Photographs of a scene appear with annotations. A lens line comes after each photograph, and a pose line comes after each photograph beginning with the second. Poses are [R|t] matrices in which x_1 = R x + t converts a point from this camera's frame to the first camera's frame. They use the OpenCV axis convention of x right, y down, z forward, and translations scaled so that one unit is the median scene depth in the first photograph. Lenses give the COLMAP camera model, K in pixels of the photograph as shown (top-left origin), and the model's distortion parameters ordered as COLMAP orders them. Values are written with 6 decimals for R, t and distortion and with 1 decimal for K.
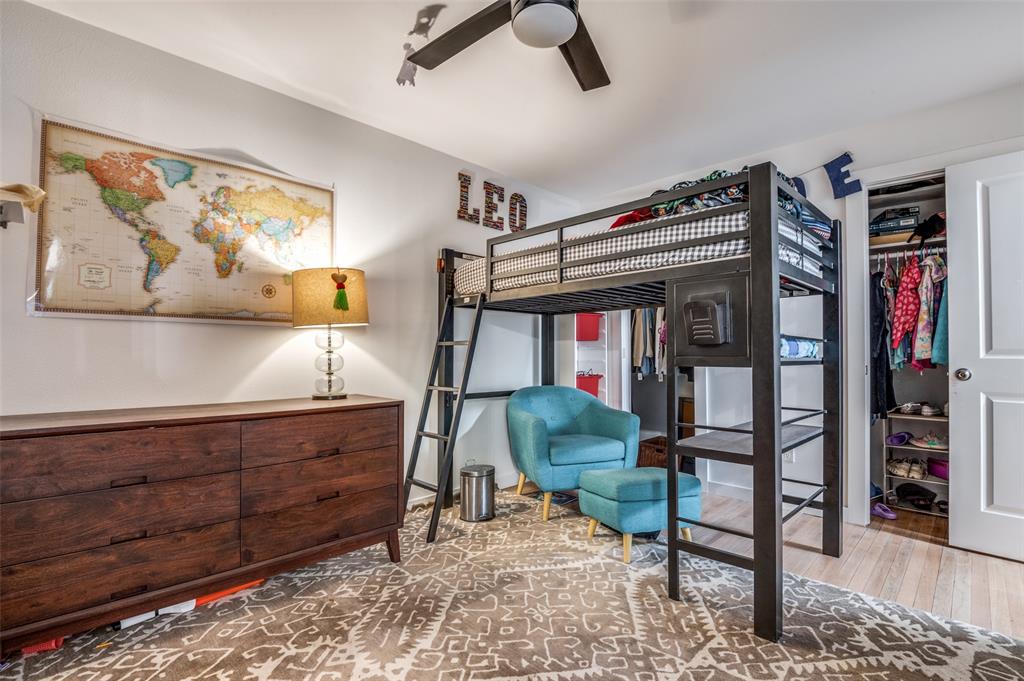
lens RADIAL K [[471.7, 0, 503.3], [0, 471.7, 341.5], [0, 0, 1]] dist [-0.004223, -0.008808]
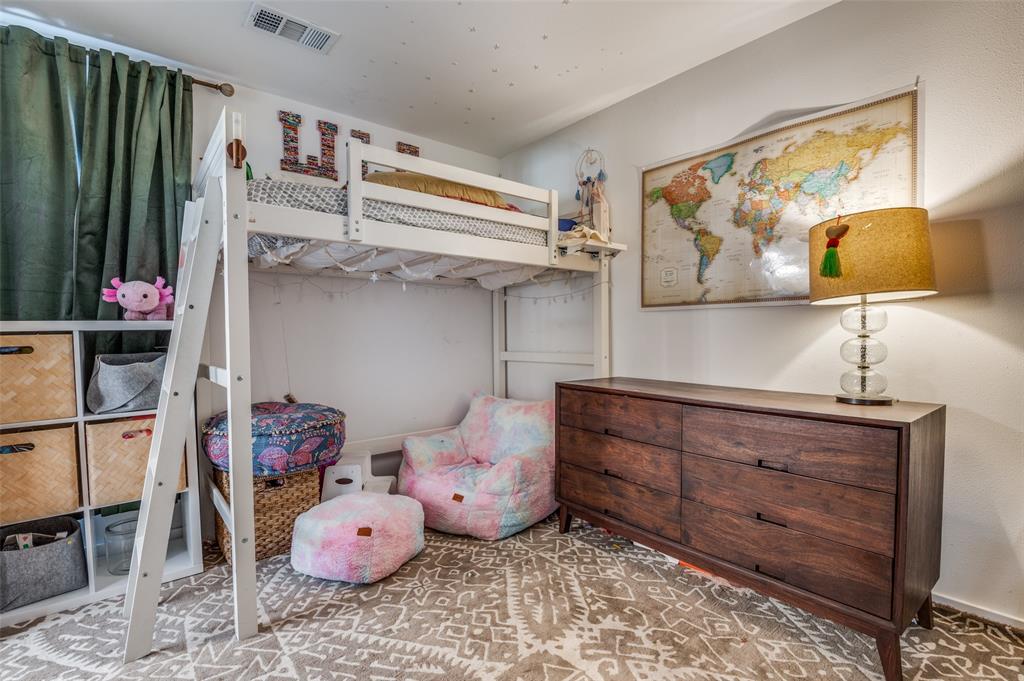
lens RADIAL K [[471.7, 0, 503.3], [0, 471.7, 341.5], [0, 0, 1]] dist [-0.004223, -0.008808]
pose [[-0.087815, 0.022707, -0.995878, 0.430780], [0.034787, 0.999200, 0.019716, -0.003602], [0.995529, -0.032912, -0.088535, 0.603829]]
